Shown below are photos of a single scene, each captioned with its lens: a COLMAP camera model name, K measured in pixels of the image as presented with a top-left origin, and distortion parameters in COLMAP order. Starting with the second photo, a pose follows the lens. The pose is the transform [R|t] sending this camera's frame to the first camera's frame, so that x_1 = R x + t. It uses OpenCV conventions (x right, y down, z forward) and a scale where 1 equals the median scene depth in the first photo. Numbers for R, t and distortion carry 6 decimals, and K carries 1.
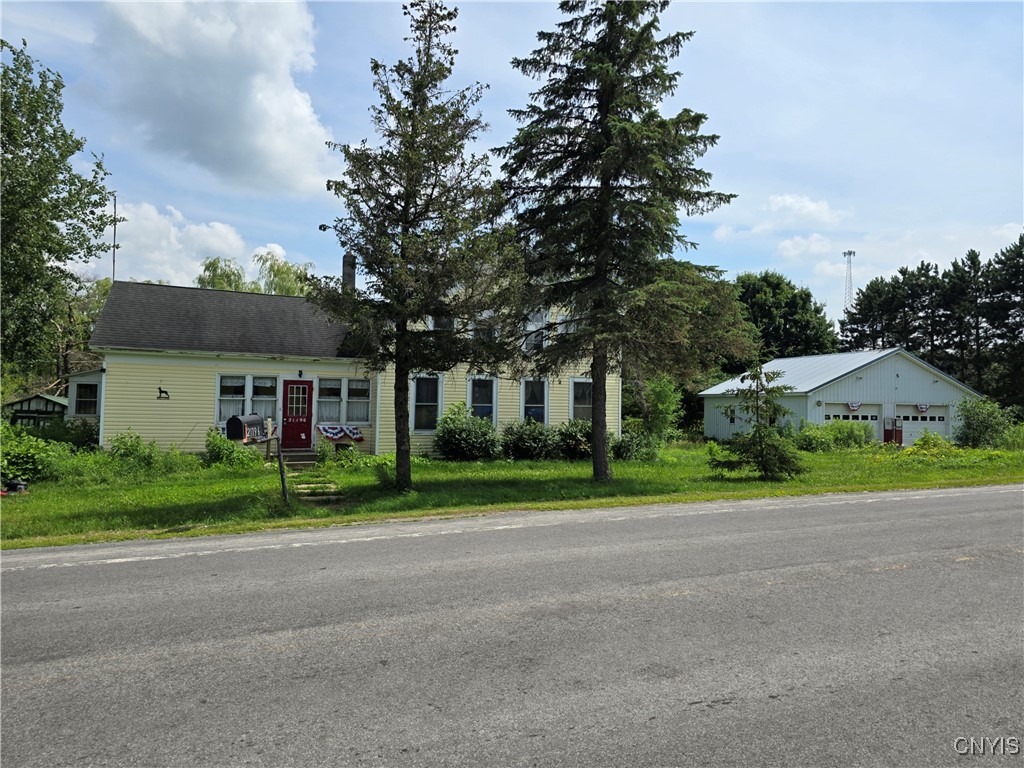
lens RADIAL K [[687.6, 0, 512.0], [0, 687.6, 384.0], [0, 0, 1]] dist [0.000398, -0.000283]
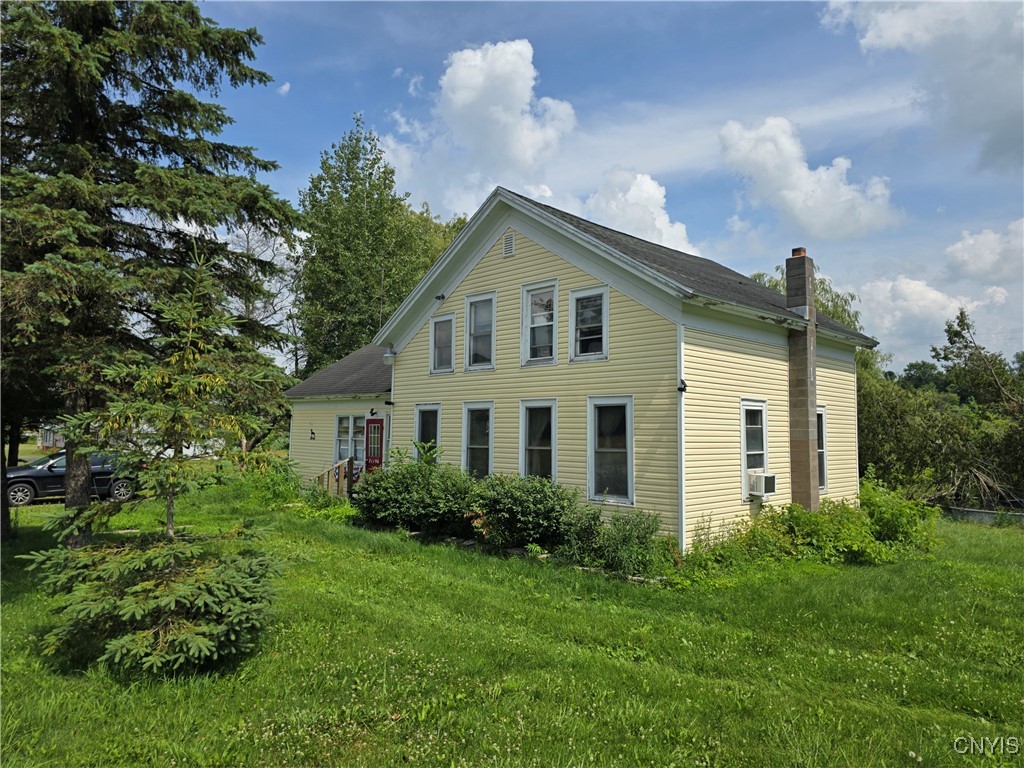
lens RADIAL K [[687.6, 0, 512.0], [0, 687.6, 384.0], [0, 0, 1]] dist [0.000398, -0.000283]
pose [[0.365031, -0.078586, -0.927673, 0.655764], [0.024352, 0.996896, -0.074868, 0.022175], [0.930677, 0.004739, 0.365811, 0.824169]]
